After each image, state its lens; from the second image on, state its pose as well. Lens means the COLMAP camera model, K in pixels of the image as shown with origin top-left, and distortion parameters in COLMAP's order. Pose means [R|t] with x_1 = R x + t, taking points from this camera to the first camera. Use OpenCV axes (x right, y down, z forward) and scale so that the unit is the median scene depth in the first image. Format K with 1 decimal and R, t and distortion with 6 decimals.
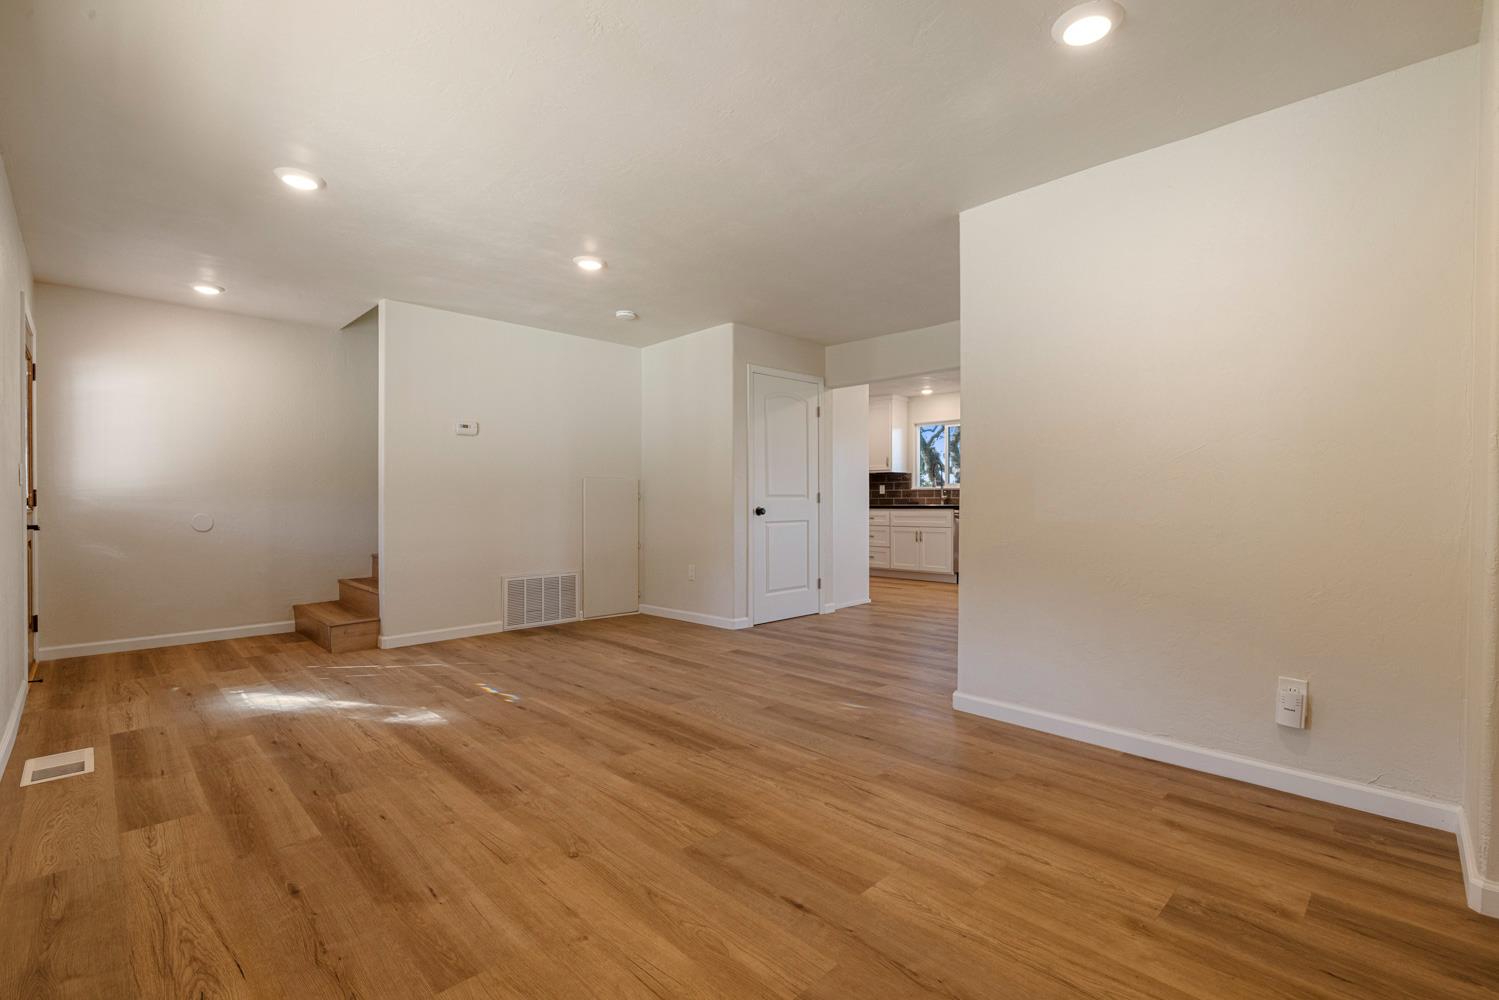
lens RADIAL K [[667.5, 0, 756.6], [0, 667.5, 497.6], [0, 0, 1]] dist [-0.007960, 0.001600]
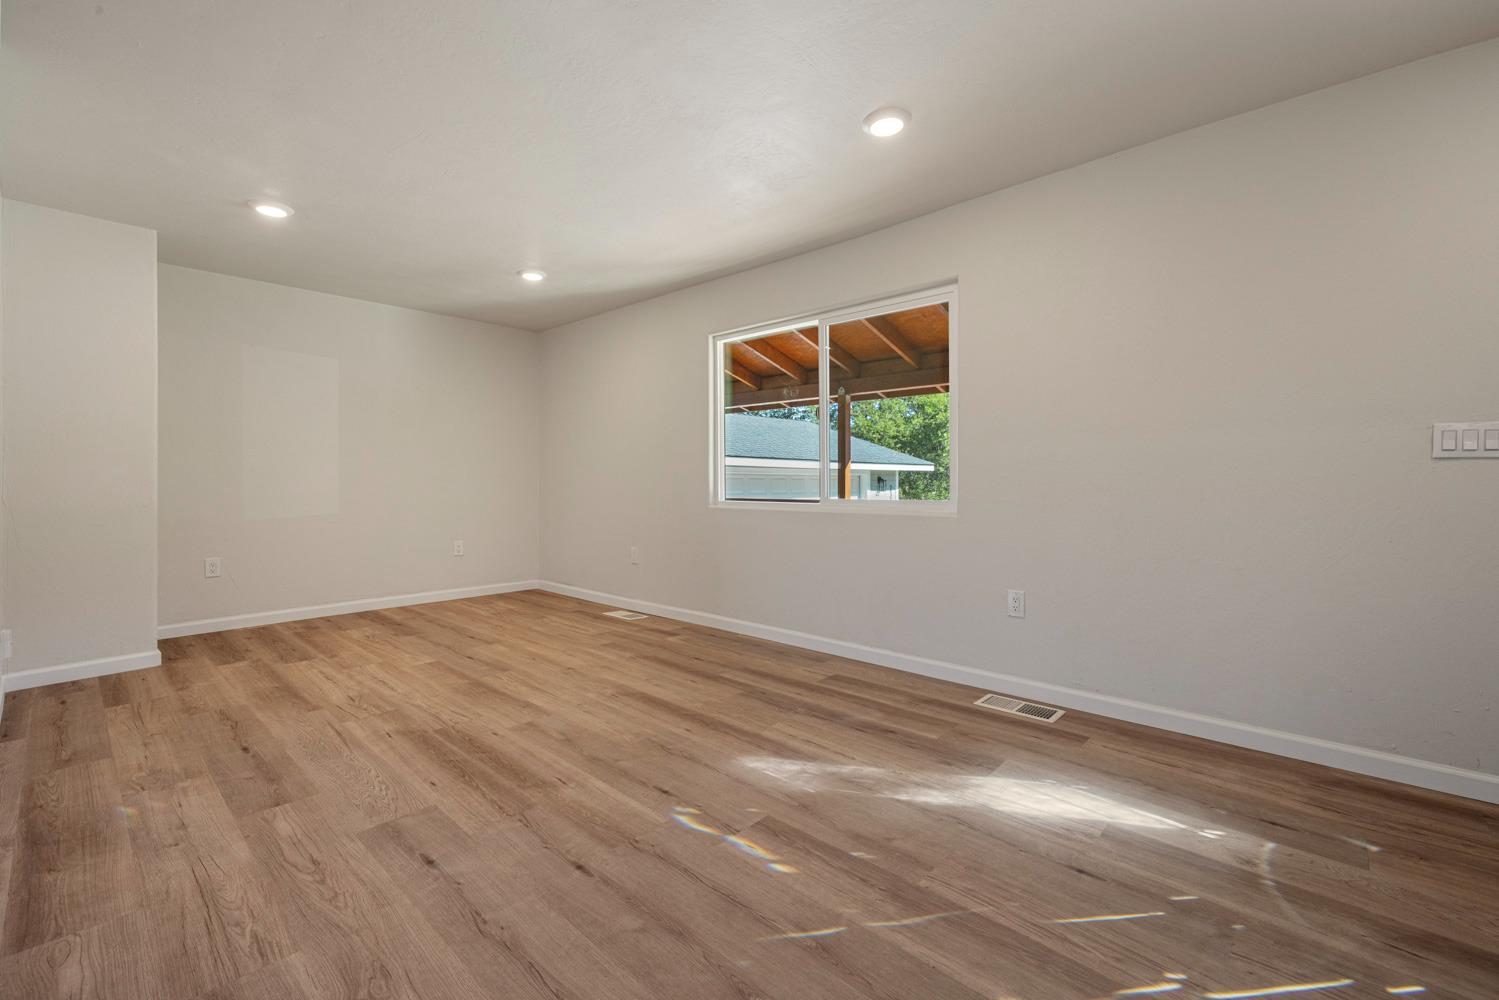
lens RADIAL K [[628.0, 0, 738.0], [0, 628.0, 496.0], [0, 0, 1]] dist [-0.001416, -0.000067]
pose [[-0.999675, 0.000055, -0.025474, -0.513190], [-0.000440, 0.999811, 0.019423, 0.010711], [0.025471, 0.019428, -0.999487, 2.023296]]
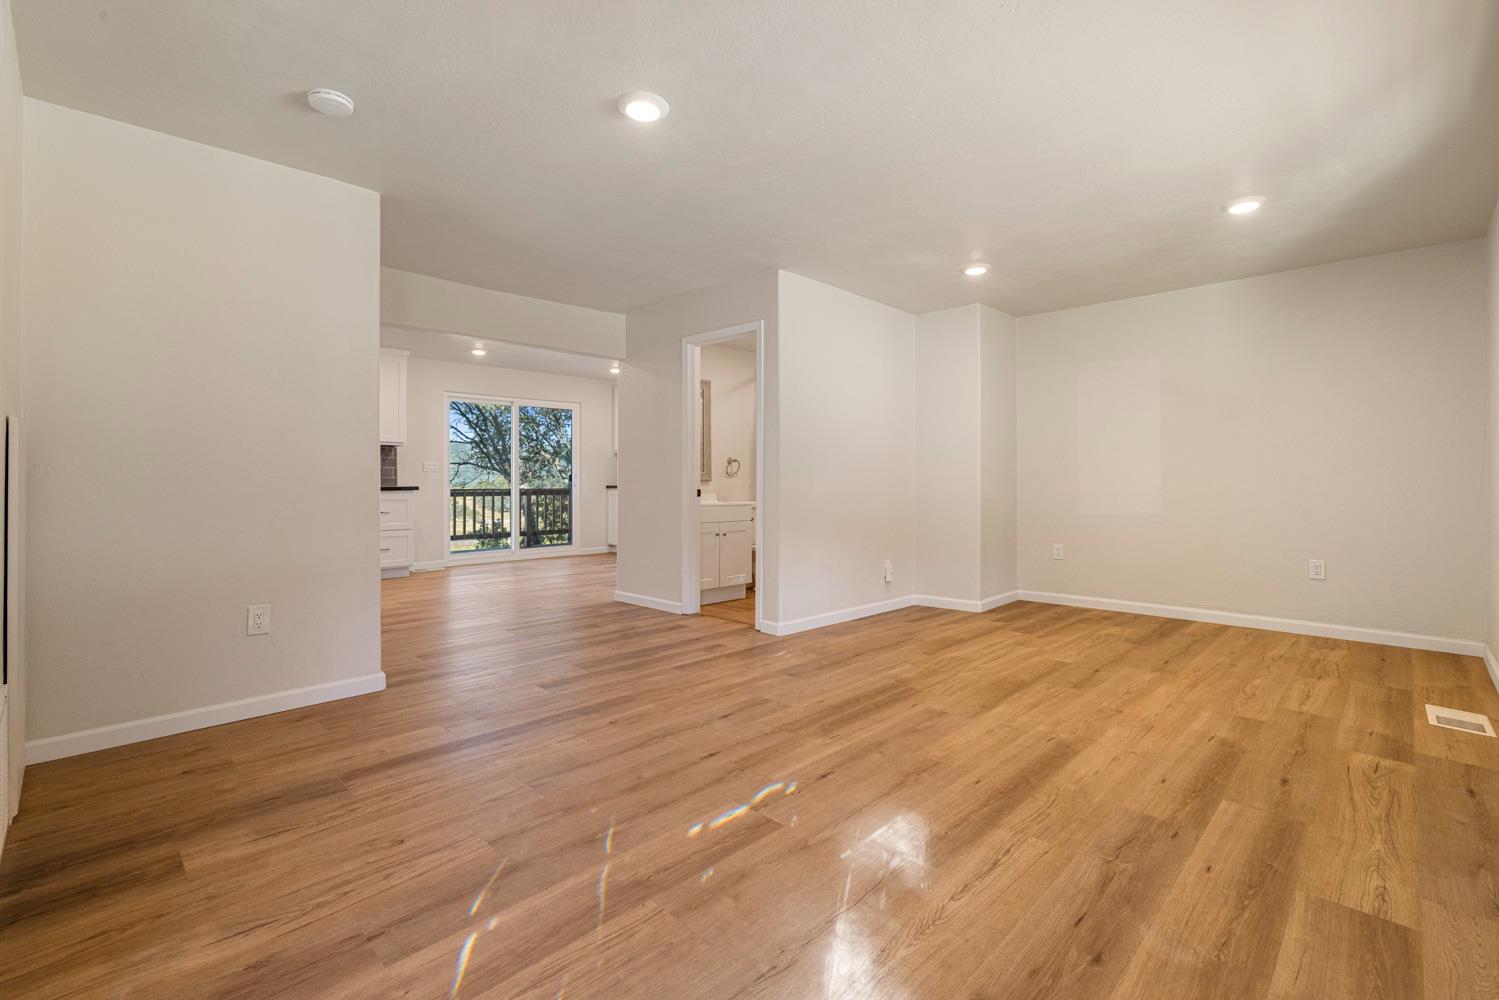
lens RADIAL K [[667.5, 0, 748.2], [0, 667.5, 487.7], [0, 0, 1]] dist [-0.007960, 0.001600]
pose [[-0.002439, -0.009555, 0.999951, -1.302981], [-0.004352, 0.999945, 0.009544, 0.011365], [-0.999988, -0.004329, -0.002480, 1.349860]]
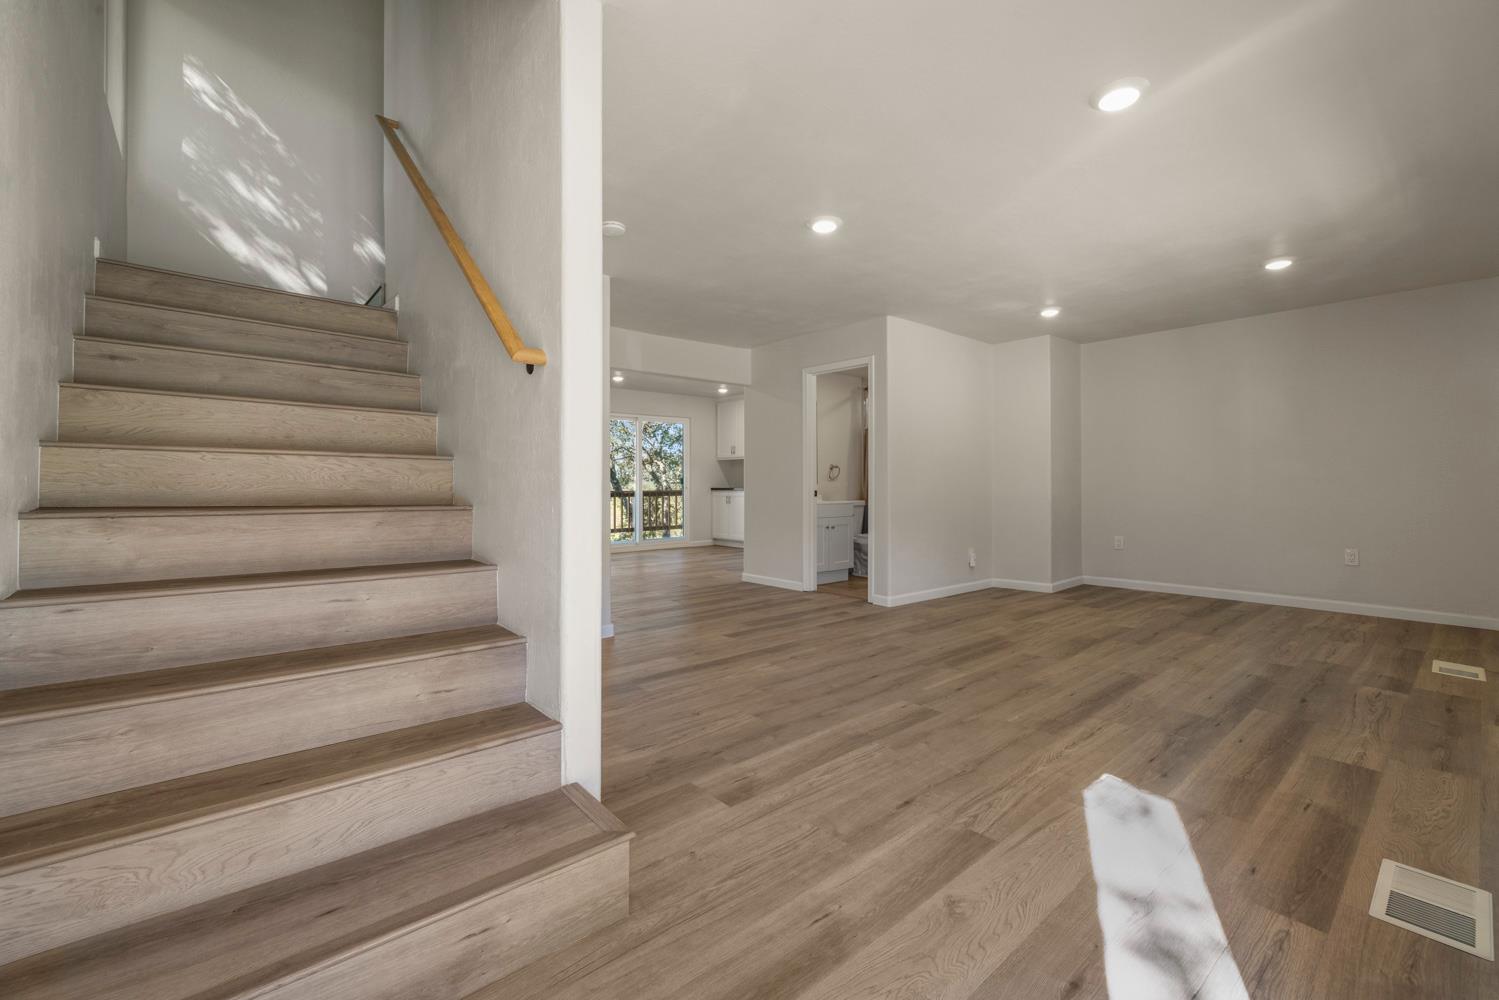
lens RADIAL K [[628.0, 0, 749.2], [0, 628.0, 487.2], [0, 0, 1]] dist [-0.001416, -0.000067]
pose [[0.081384, -0.005667, 0.996667, -1.639286], [-0.000828, 0.999983, 0.005753, 0.010227], [-0.996682, -0.001293, 0.081378, 1.544851]]
